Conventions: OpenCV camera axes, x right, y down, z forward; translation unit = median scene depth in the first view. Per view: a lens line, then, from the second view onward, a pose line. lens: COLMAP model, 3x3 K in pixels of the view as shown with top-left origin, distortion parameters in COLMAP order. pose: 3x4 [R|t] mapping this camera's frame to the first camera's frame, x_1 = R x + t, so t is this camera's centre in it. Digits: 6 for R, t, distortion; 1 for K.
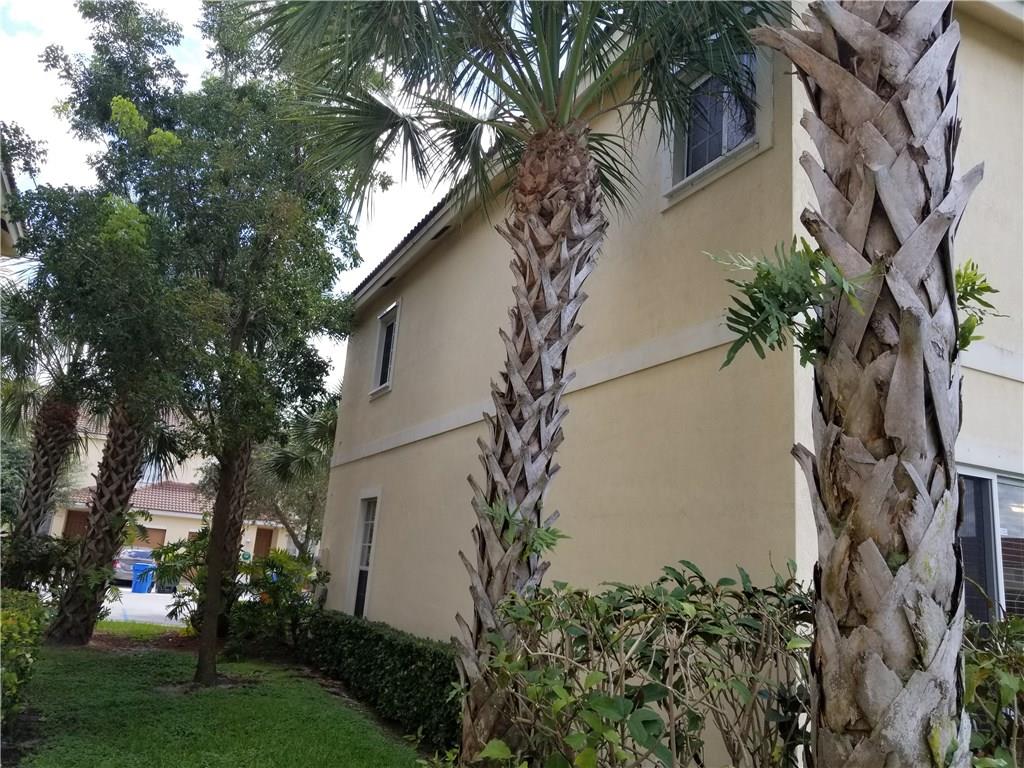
lens RADIAL K [[800.8, 0, 503.6], [0, 800.8, 379.8], [0, 0, 1]] dist [0.100310, -0.188133]
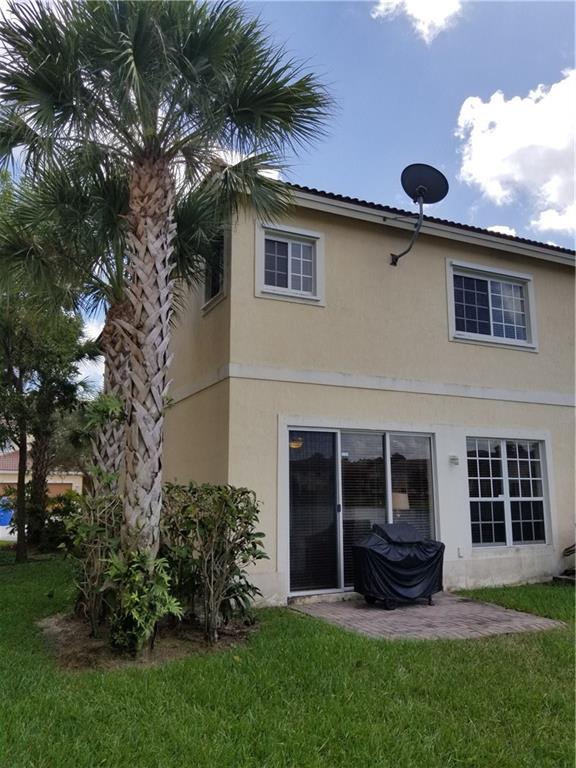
lens RADIAL K [[600.6, 0, 288.0], [0, 600.6, 384.0], [0, 0, 1]] dist [0.100310, -0.188133]
pose [[0.996785, -0.078522, 0.015946, 0.566883], [0.077507, 0.995386, 0.056559, -0.154674], [-0.020314, -0.055141, 0.998272, -0.874551]]
